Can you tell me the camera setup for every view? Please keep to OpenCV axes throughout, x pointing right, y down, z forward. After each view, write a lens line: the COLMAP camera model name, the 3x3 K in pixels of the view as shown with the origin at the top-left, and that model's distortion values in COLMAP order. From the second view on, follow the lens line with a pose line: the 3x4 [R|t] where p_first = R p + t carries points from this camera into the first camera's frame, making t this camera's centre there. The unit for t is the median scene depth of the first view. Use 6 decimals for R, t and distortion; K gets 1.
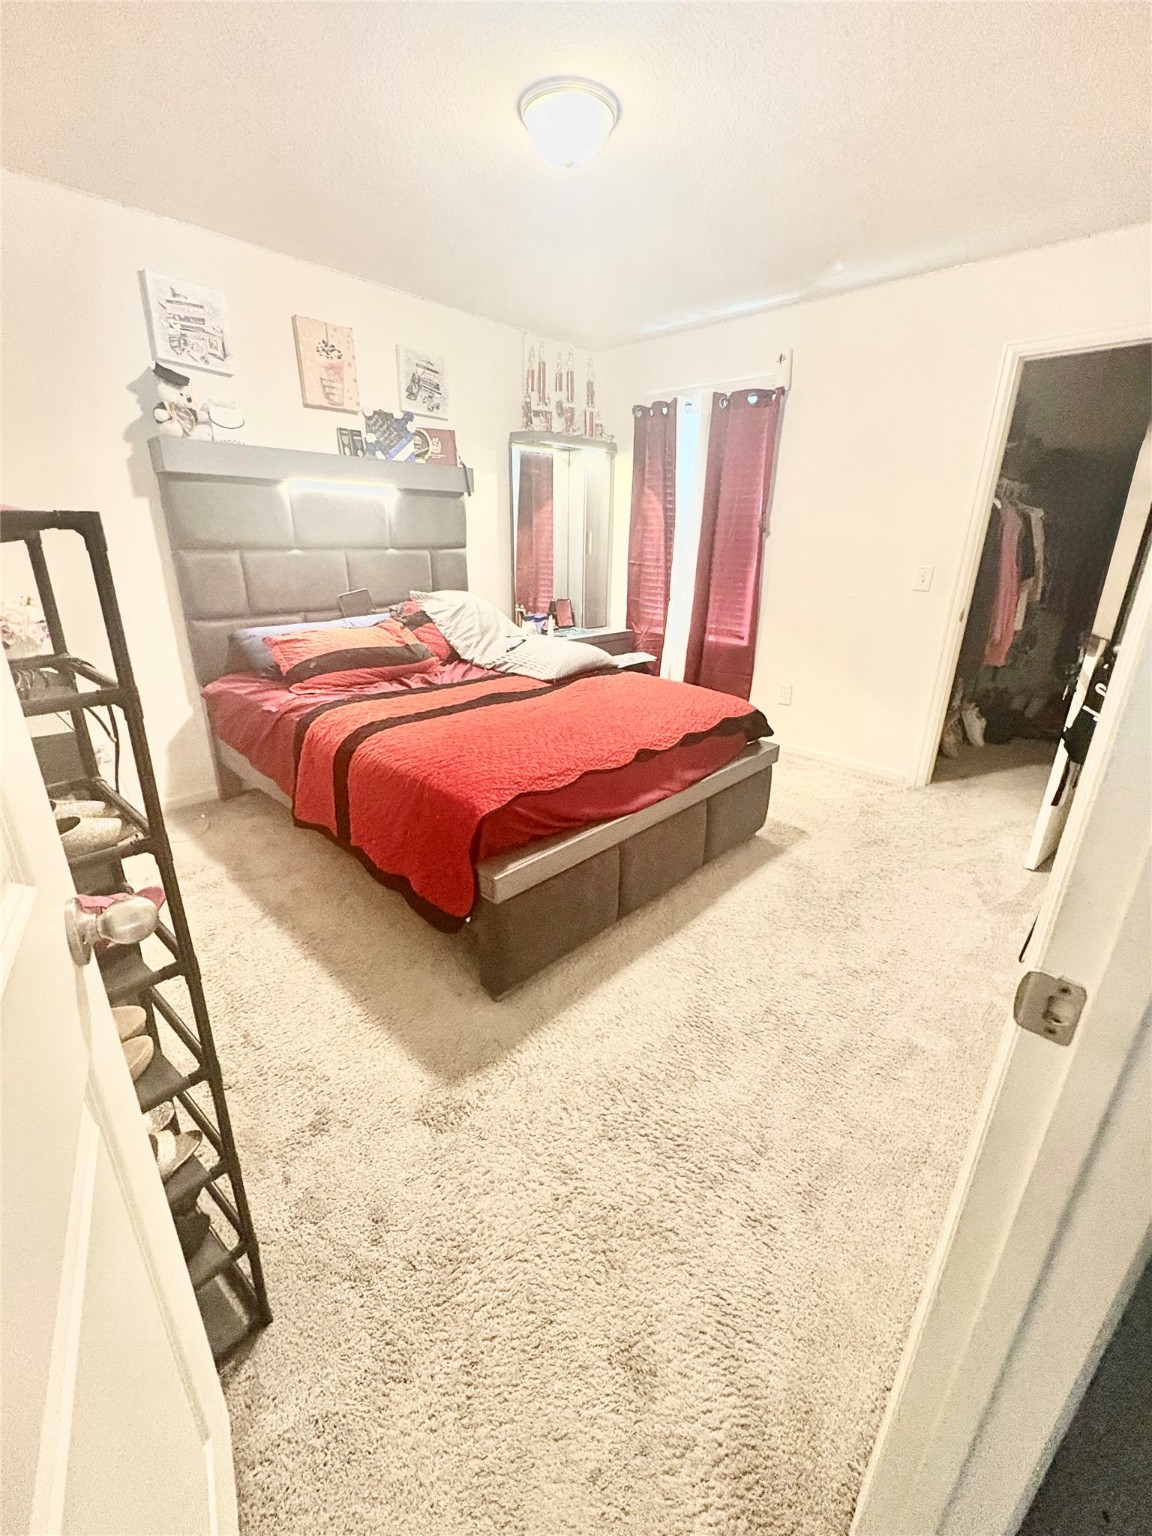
lens RADIAL K [[617.0, 0, 563.7], [0, 617.0, 769.1], [0, 0, 1]] dist [0.001213, 0.000210]
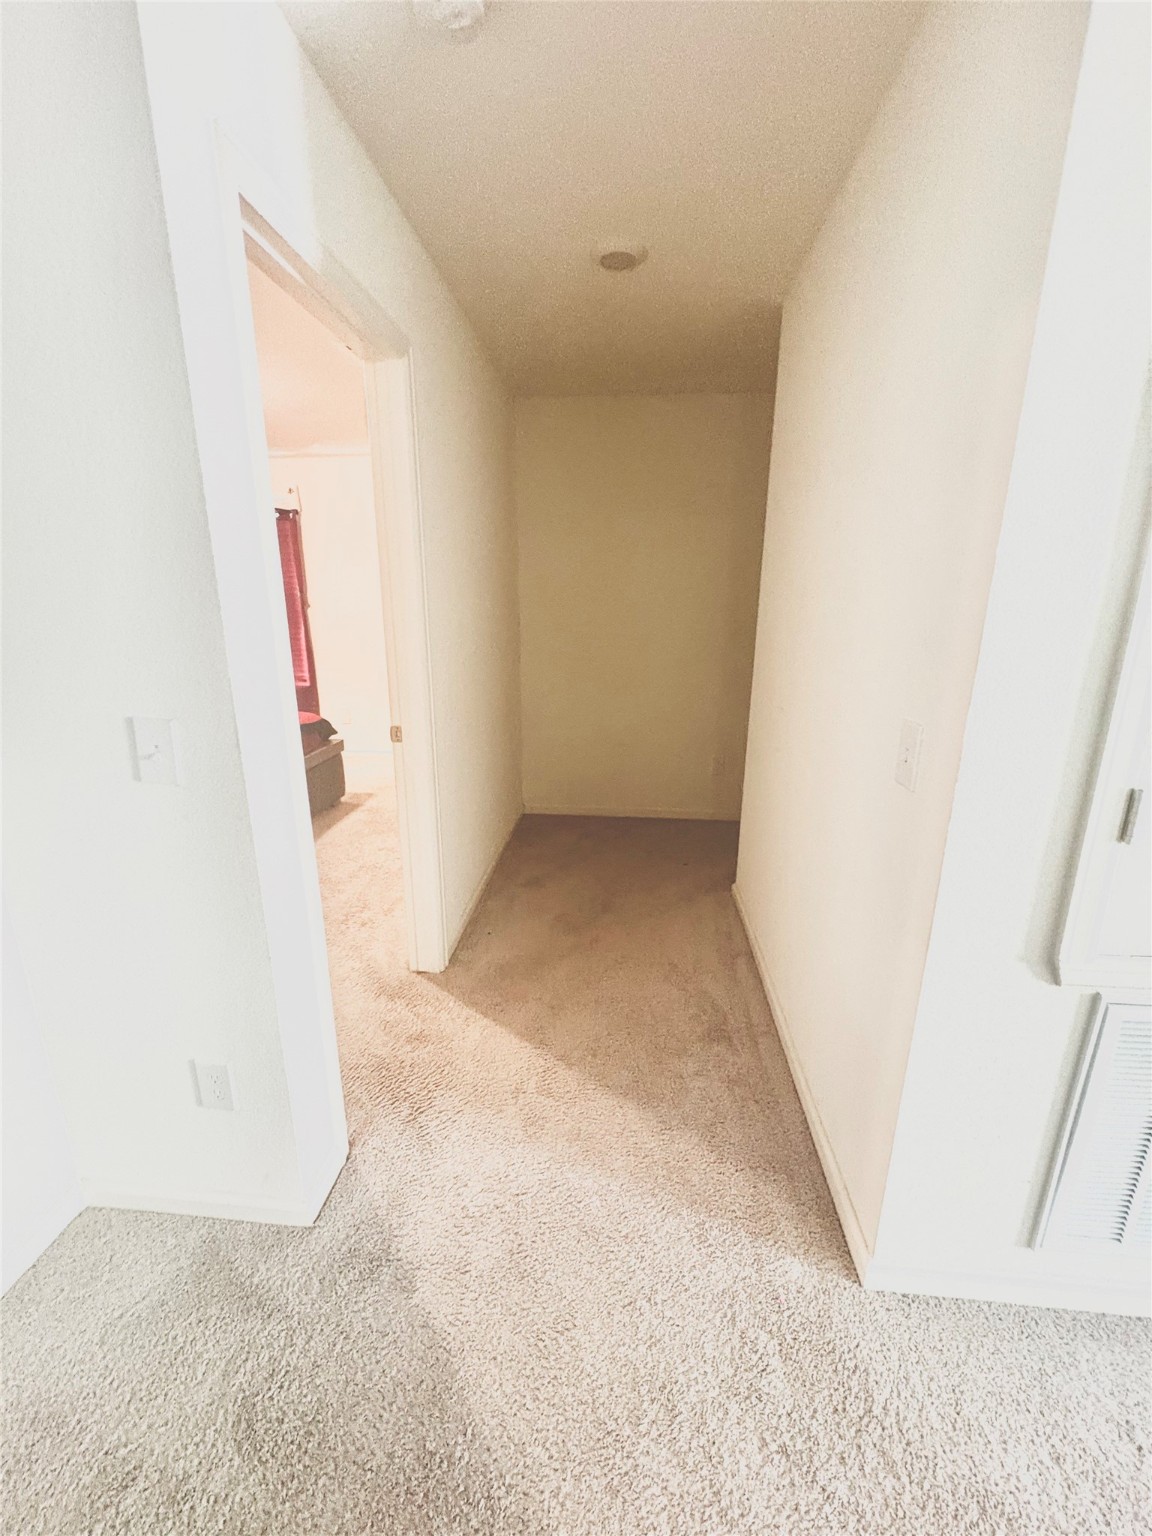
lens RADIAL K [[617.0, 0, 569.0], [0, 617.0, 771.5], [0, 0, 1]] dist [0.001213, 0.000210]
pose [[0.778815, -0.169383, 0.603951, -0.239987], [0.222257, 0.974899, -0.013188, 0.277581], [-0.586558, 0.144503, 0.796912, -0.840289]]
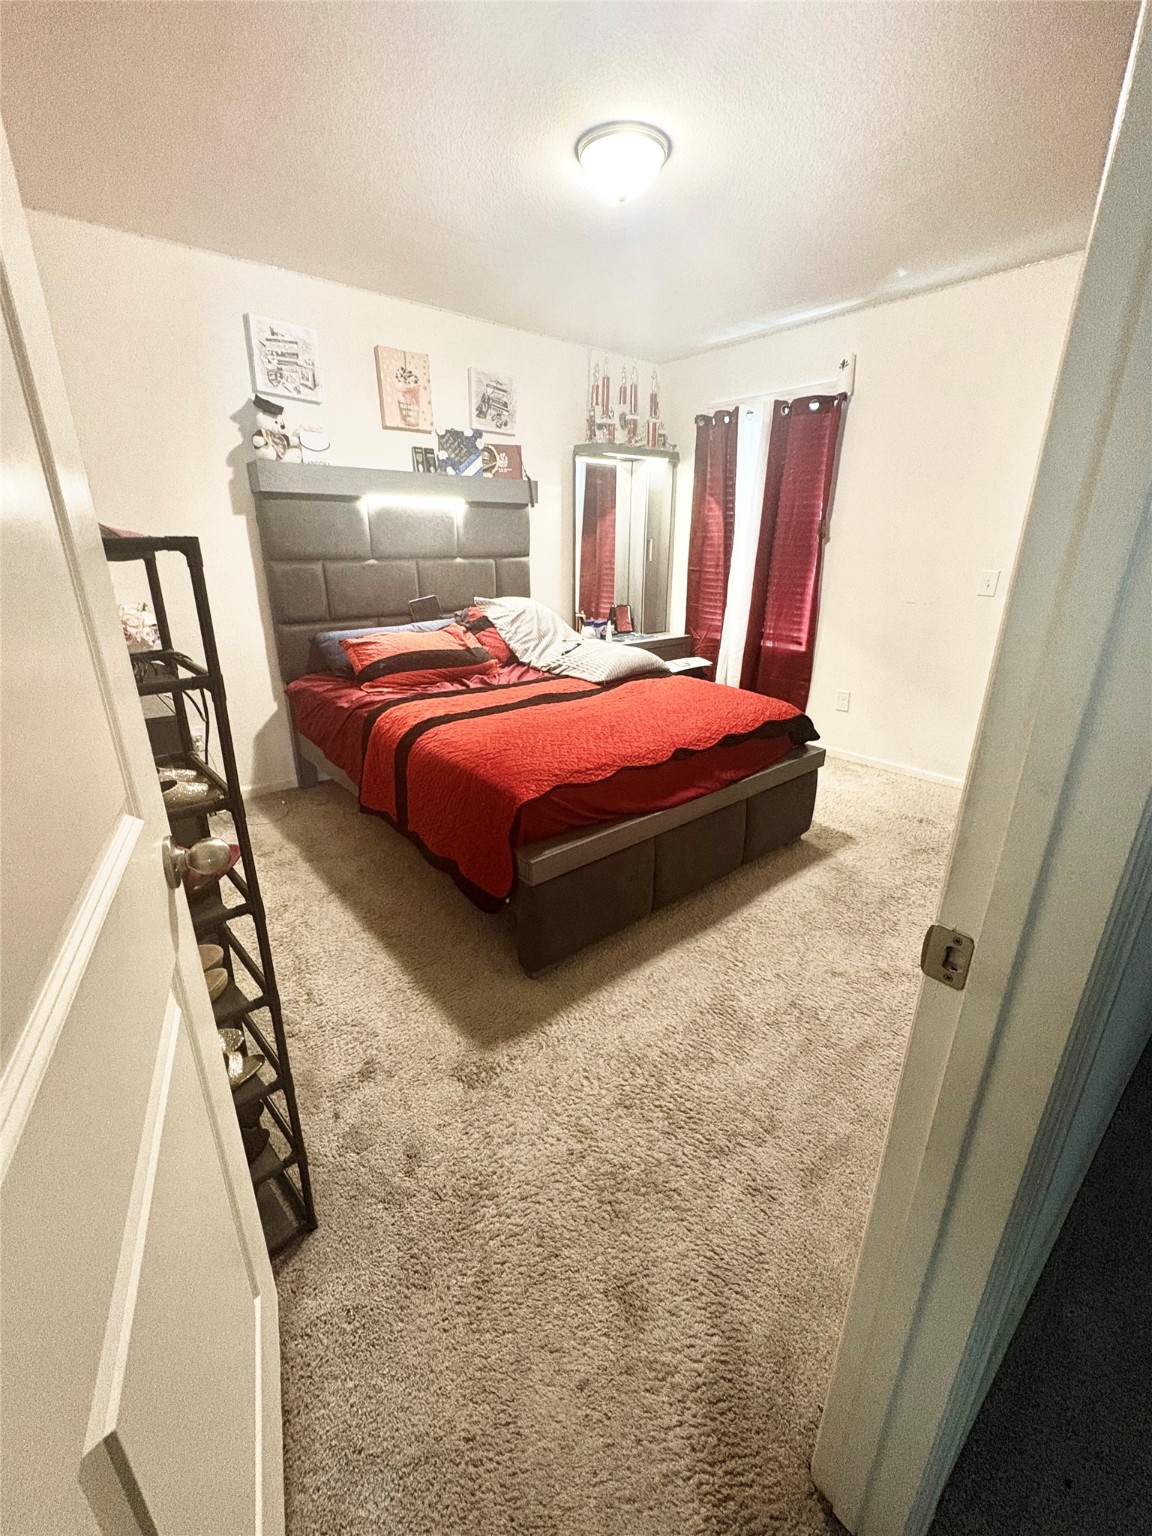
lens RADIAL K [[617.0, 0, 565.1], [0, 617.0, 769.3], [0, 0, 1]] dist [0.001213, 0.000210]
pose [[0.993659, 0.027476, -0.109027, 0.056070], [-0.028437, 0.999569, -0.007264, 0.019034], [0.108781, 0.010318, 0.994012, -0.065813]]
